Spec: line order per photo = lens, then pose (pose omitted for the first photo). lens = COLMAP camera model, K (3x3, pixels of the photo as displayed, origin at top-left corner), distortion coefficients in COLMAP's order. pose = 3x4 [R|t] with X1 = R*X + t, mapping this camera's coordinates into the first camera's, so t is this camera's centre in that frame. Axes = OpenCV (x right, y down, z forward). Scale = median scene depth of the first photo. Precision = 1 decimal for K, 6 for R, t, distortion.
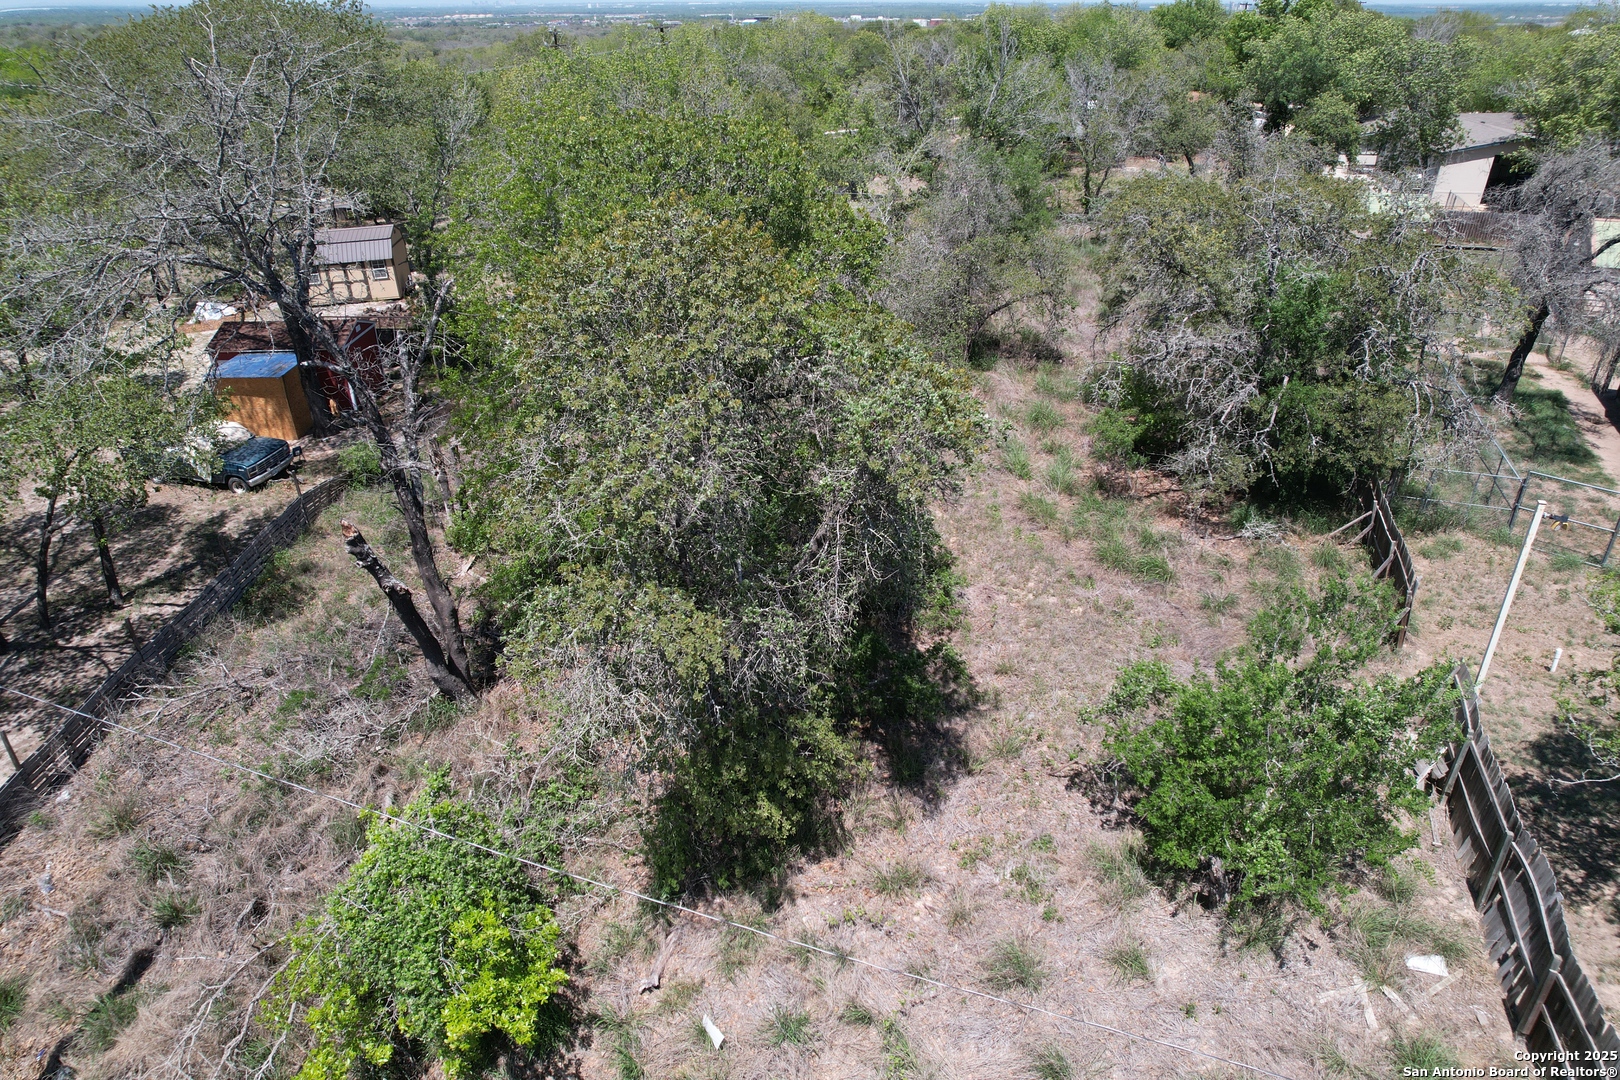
lens RADIAL K [[1036.8, 0, 813.6], [0, 1036.8, 538.3], [0, 0, 1]] dist [-0.086853, 0.079365]
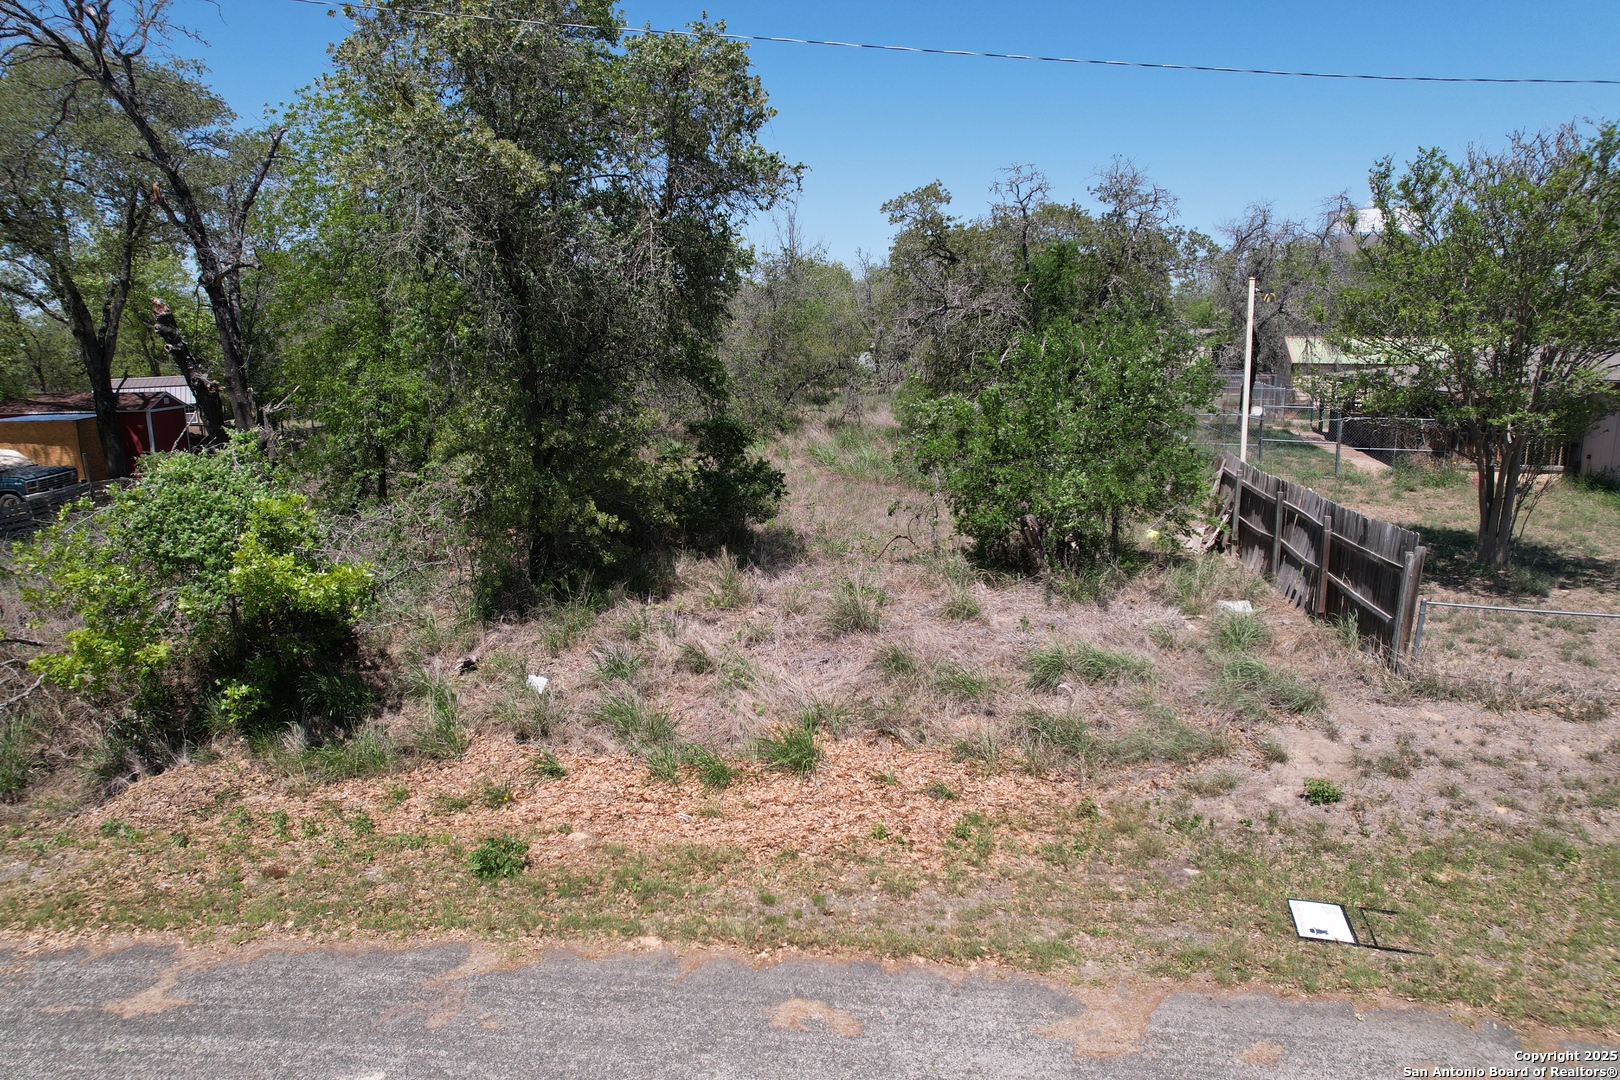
lens RADIAL K [[1033.9, 0, 814.3], [0, 1033.9, 538.6], [0, 0, 1]] dist [-0.085756, 0.079134]
pose [[0.985358, -0.038696, 0.166047, -0.001813], [0.084803, 0.956124, -0.280420, 0.542653], [-0.147911, 0.290396, 0.945406, 0.038602]]
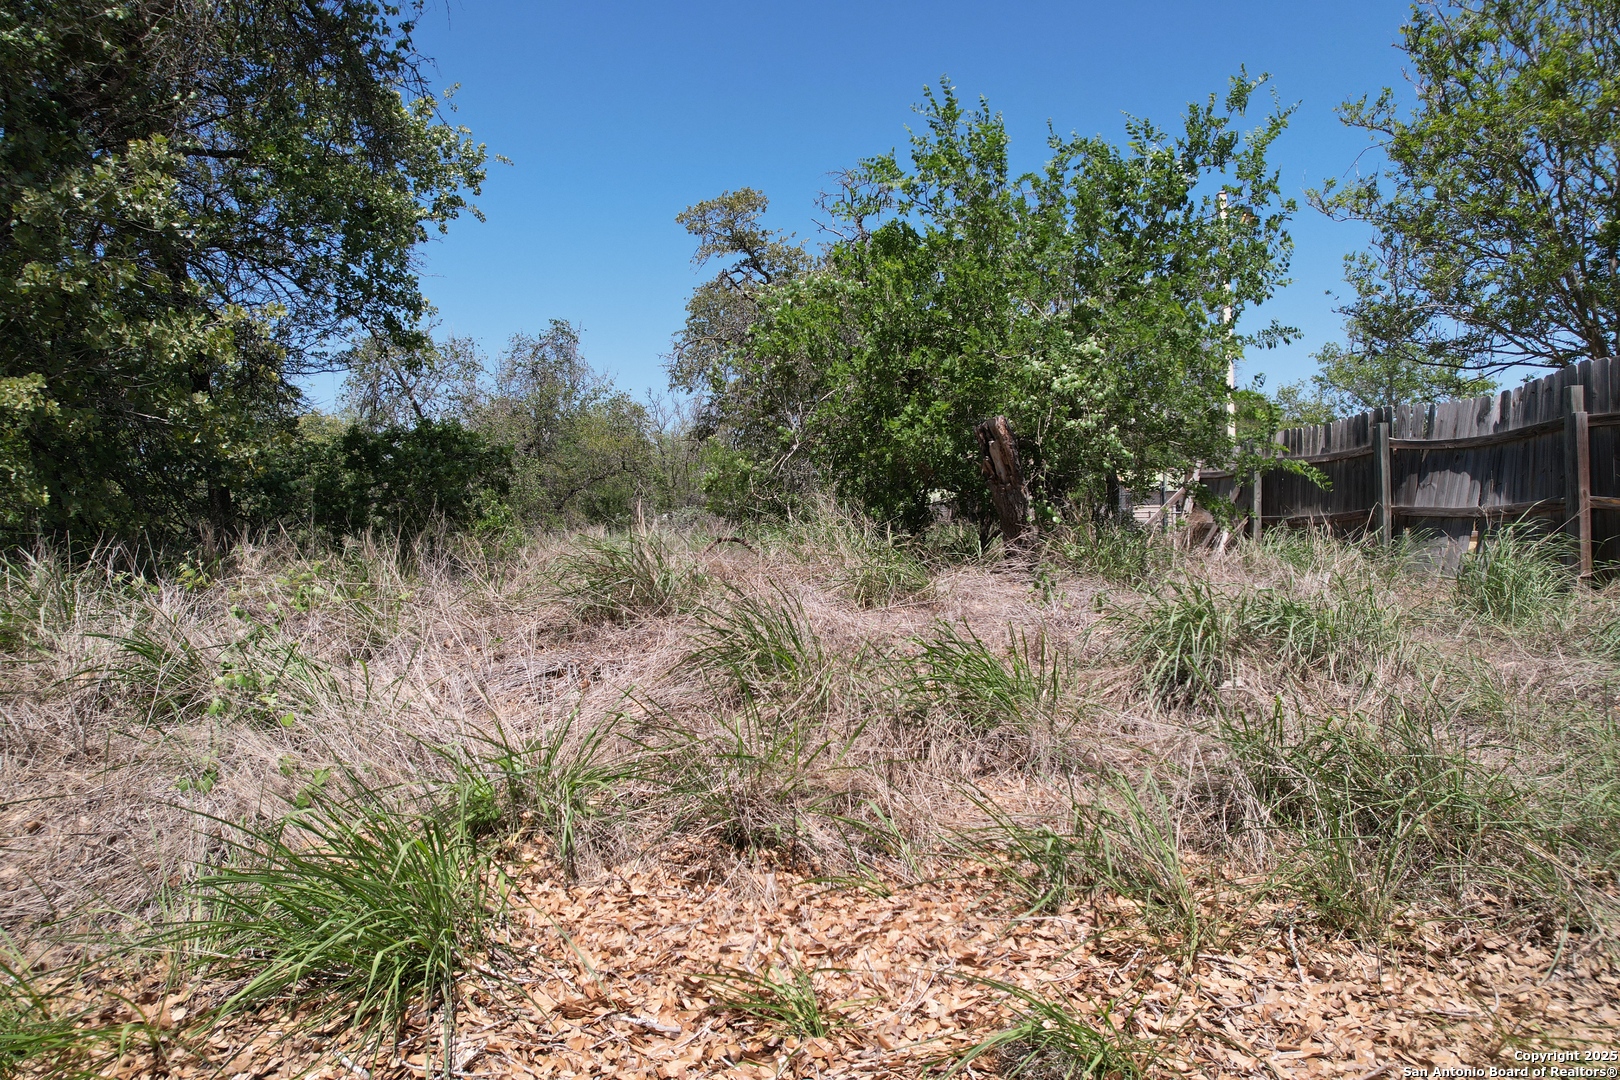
lens RADIAL K [[1033.9, 0, 814.3], [0, 1033.9, 538.6], [0, 0, 1]] dist [-0.085756, 0.079134]
pose [[0.931515, -0.004793, 0.363671, 0.100713], [0.177041, 0.879428, -0.441886, 0.514682], [-0.317704, 0.476008, 0.820049, 0.556187]]
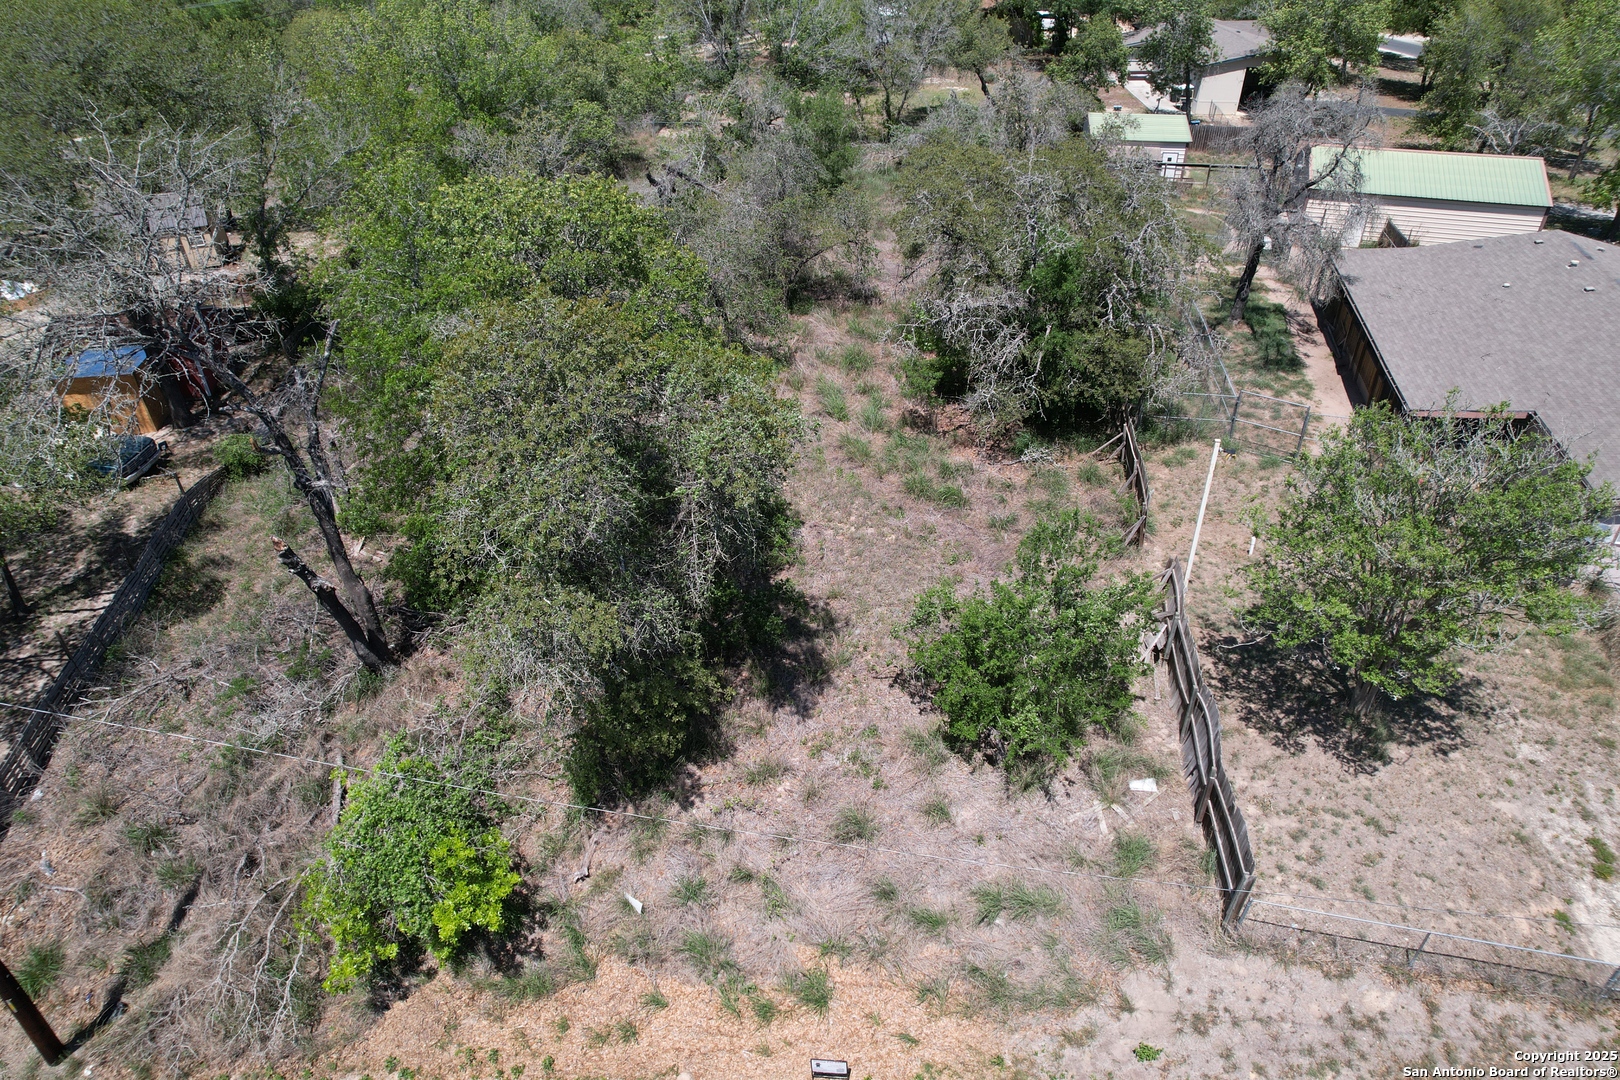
lens RADIAL K [[1020.6, 0, 807.7], [0, 1020.6, 551.9], [0, 0, 1]] dist [-0.080522, 0.074548]
pose [[0.985661, -0.097673, 0.137594, -0.011776], [0.081485, 0.989576, 0.118738, -0.090290], [-0.147758, -0.105823, 0.983346, -0.238795]]
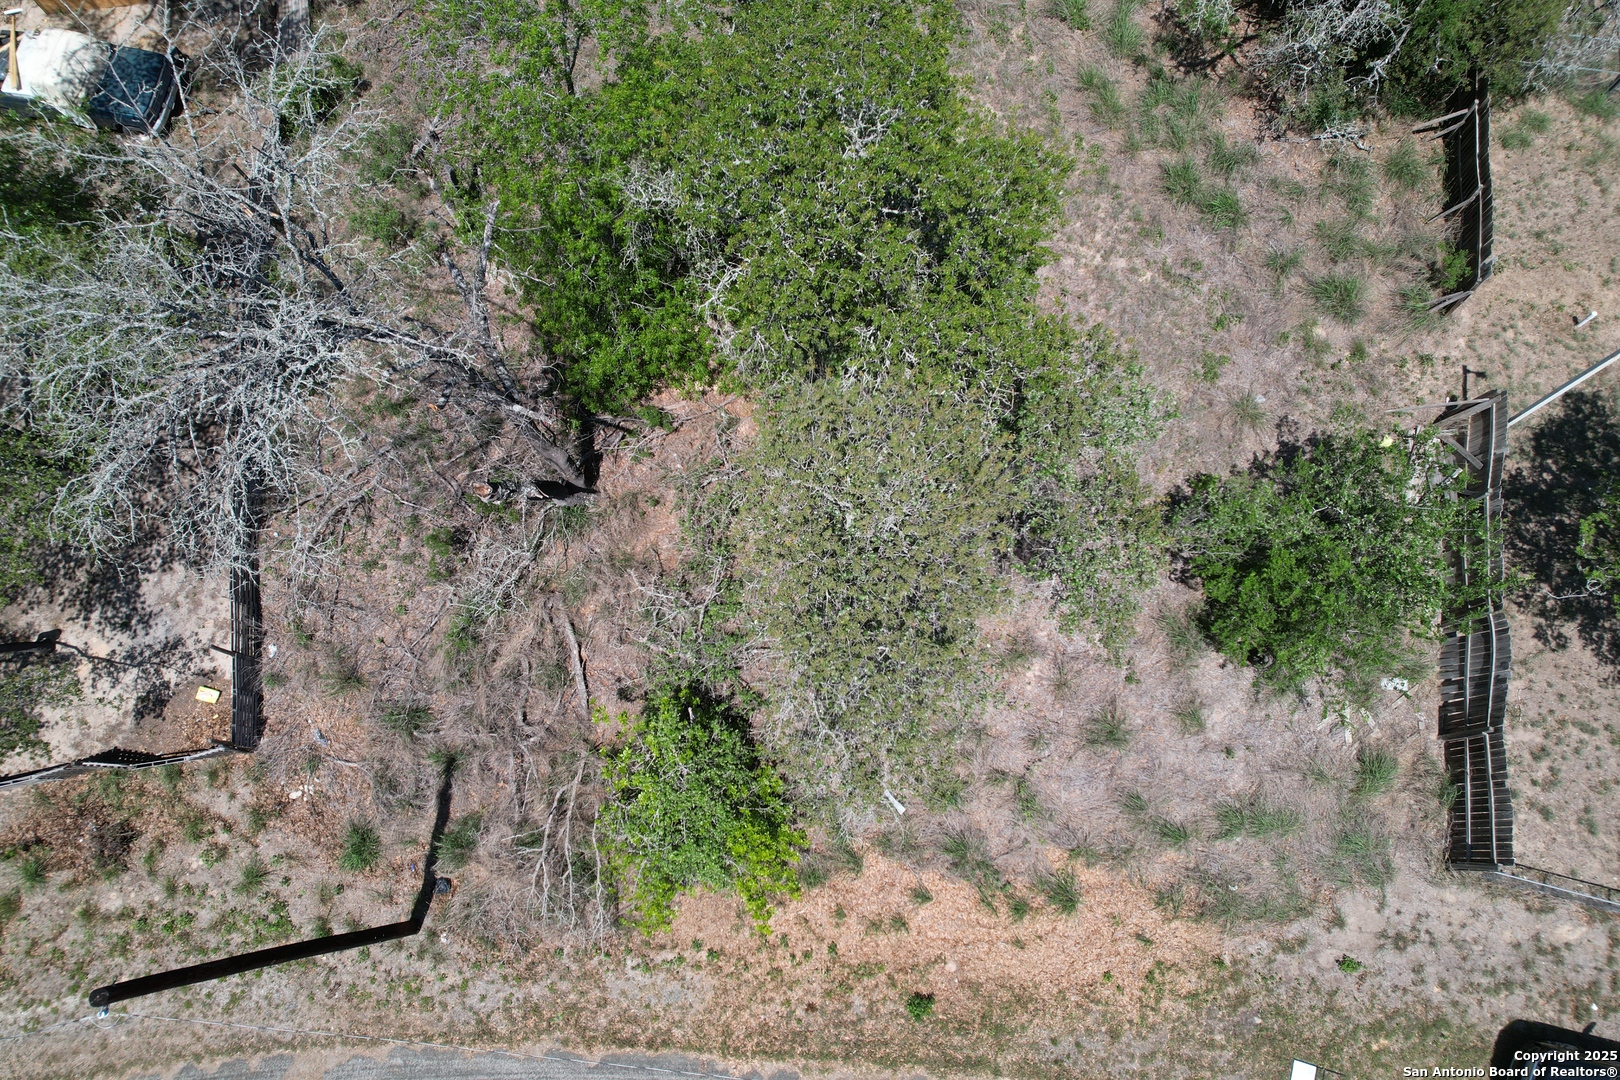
lens RADIAL K [[1033.9, 0, 814.3], [0, 1033.9, 538.6], [0, 0, 1]] dist [-0.085756, 0.079134]
pose [[0.990740, -0.130861, 0.036200, -0.180762], [0.066188, 0.698279, 0.712759, -0.666194], [-0.118550, -0.703763, 0.700474, 0.235150]]
